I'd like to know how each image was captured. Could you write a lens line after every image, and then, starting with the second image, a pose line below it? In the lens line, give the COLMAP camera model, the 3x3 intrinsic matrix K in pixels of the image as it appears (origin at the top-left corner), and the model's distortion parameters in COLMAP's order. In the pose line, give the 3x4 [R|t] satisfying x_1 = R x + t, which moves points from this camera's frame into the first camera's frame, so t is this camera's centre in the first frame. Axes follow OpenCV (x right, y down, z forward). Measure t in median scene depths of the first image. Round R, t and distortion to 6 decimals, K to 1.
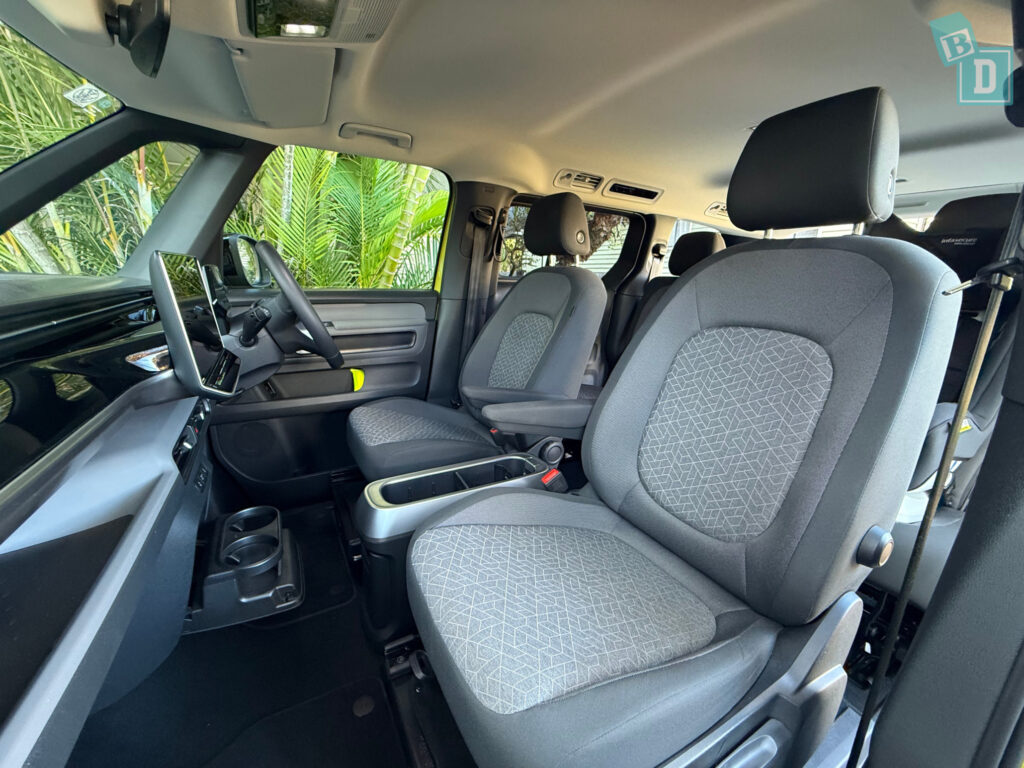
lens RADIAL K [[404.8, 0, 508.7], [0, 404.8, 383.9], [0, 0, 1]] dist [-0.003142, 0.000171]
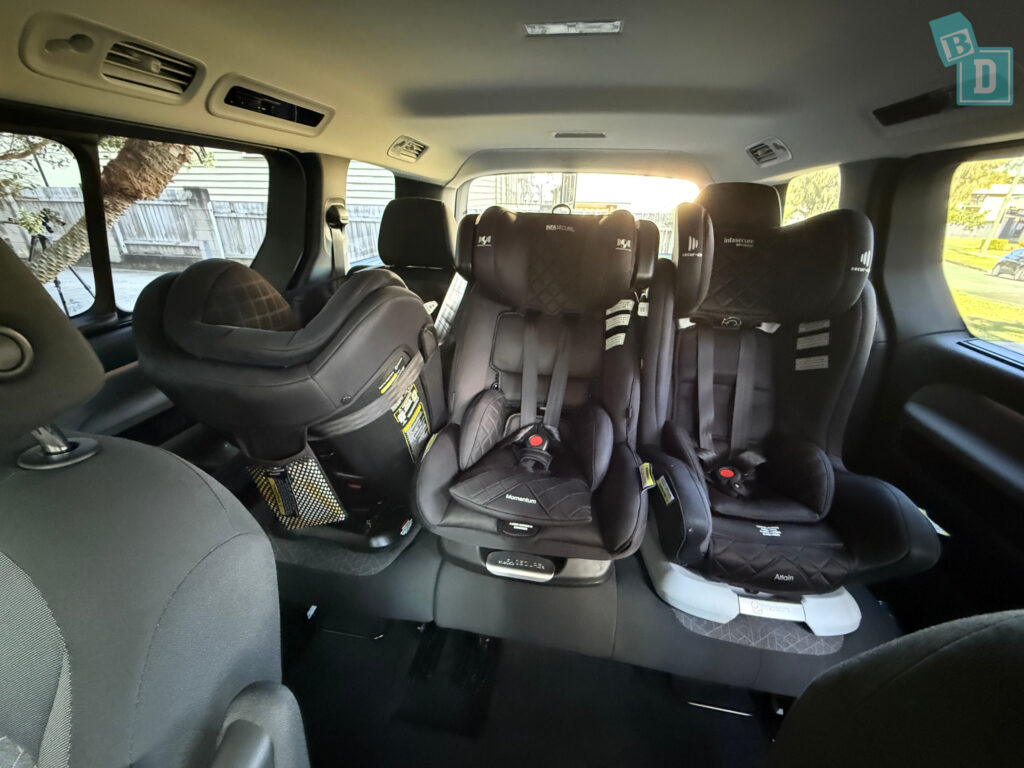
lens RADIAL K [[404.8, 0, 508.7], [0, 404.8, 383.9], [0, 0, 1]] dist [-0.003142, 0.000171]
pose [[0.641199, -0.345373, 0.685260, 0.048088], [0.199461, 0.937310, 0.285771, -0.246678], [-0.740998, -0.046553, 0.669891, 0.454900]]
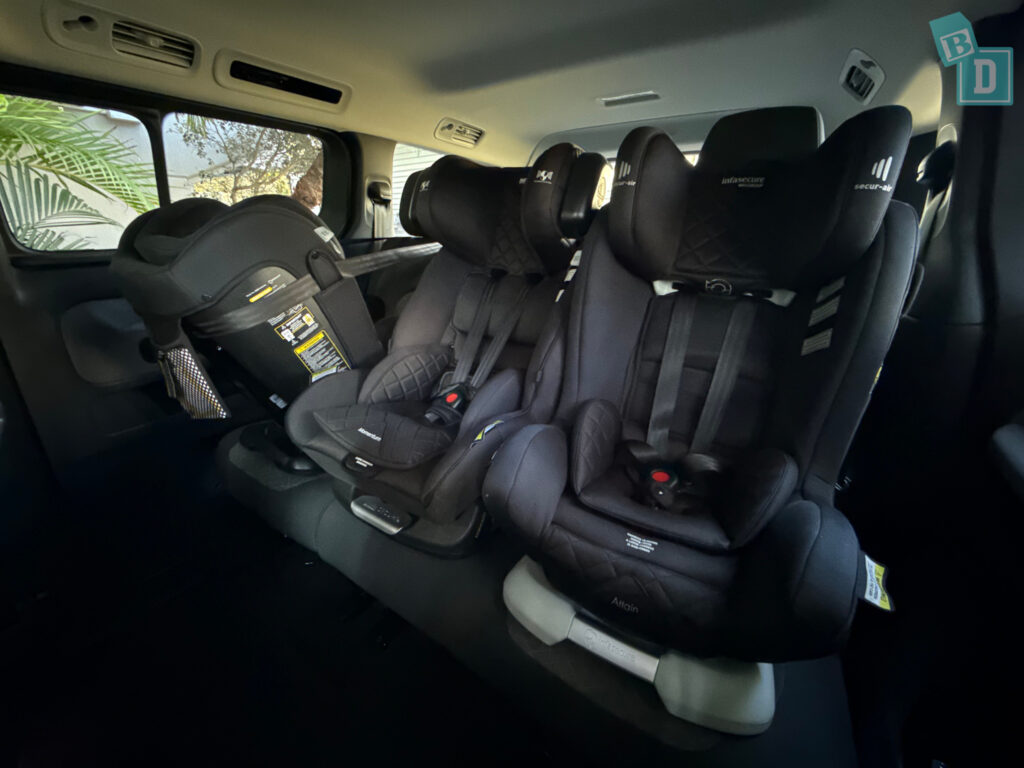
lens RADIAL K [[404.8, 0, 508.7], [0, 404.8, 383.9], [0, 0, 1]] dist [-0.003142, 0.000171]
pose [[0.893968, -0.198092, 0.401972, 0.261165], [0.142679, 0.976133, 0.163728, -0.114563], [-0.424811, -0.089014, 0.900895, 0.317868]]
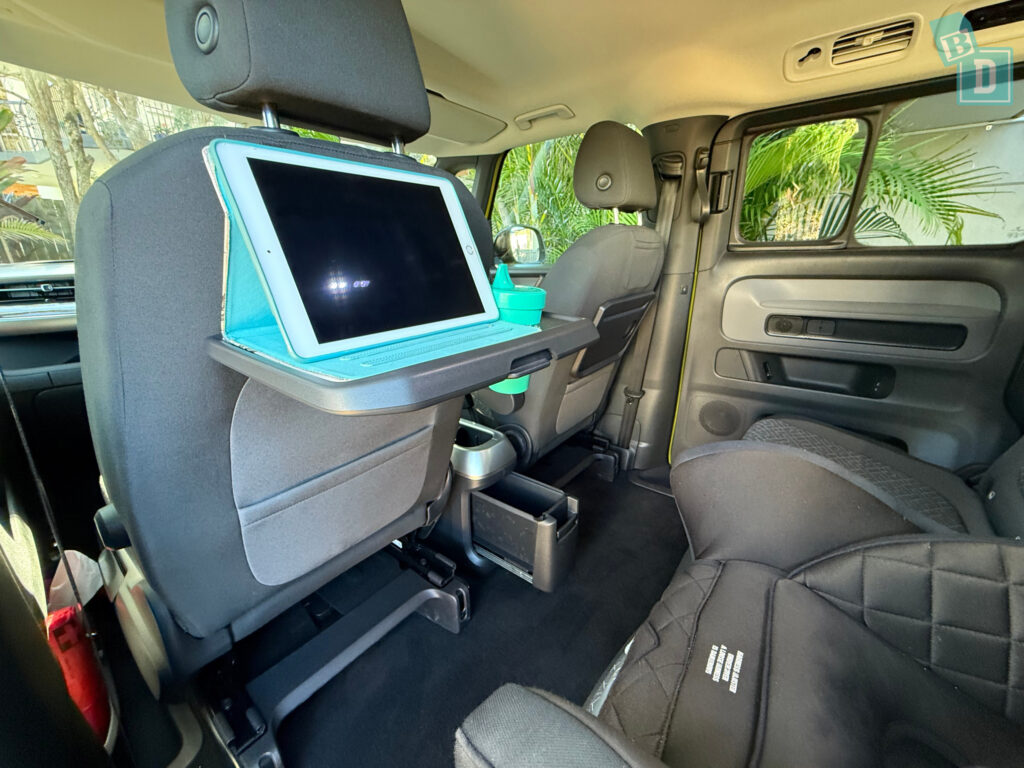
lens RADIAL K [[404.8, 0, 508.7], [0, 404.8, 383.9], [0, 0, 1]] dist [-0.003142, 0.000171]
pose [[0.373064, 0.244241, -0.895081, 0.521751], [-0.196350, 0.963661, 0.181117, -0.069648], [0.906791, 0.108181, 0.407464, 0.363504]]
